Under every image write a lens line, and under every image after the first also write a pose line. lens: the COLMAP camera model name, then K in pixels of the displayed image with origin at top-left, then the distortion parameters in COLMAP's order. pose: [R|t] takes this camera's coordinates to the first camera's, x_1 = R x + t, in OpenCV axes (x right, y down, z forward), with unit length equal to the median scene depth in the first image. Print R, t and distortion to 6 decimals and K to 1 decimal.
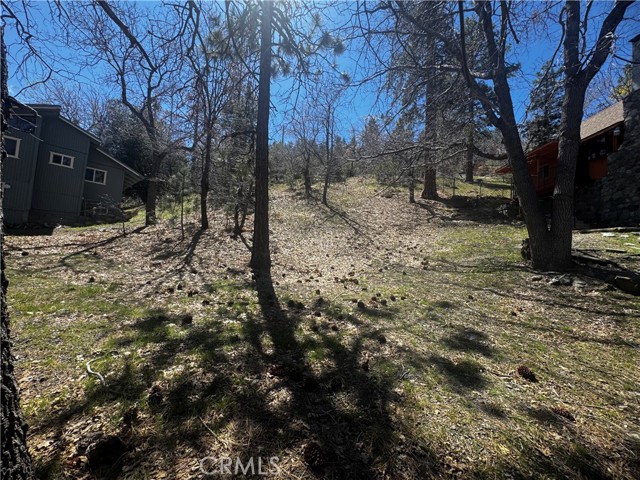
lens RADIAL K [[258.7, 0, 320.0], [0, 258.7, 240.0], [0, 0, 1]] dist [0.000220, 0.000008]
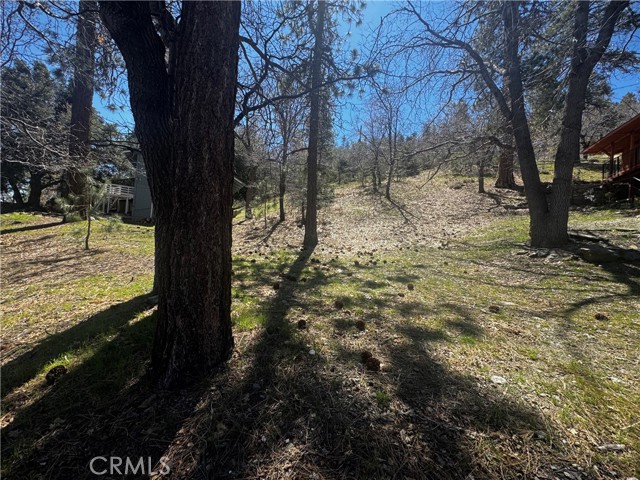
lens RADIAL K [[258.7, 0, 320.0], [0, 258.7, 240.0], [0, 0, 1]] dist [0.000220, 0.000008]
pose [[0.945293, 0.006008, -0.326166, 0.179067], [-0.001934, 0.999916, 0.012816, 0.038358], [0.326215, -0.011484, 0.945226, -0.201666]]
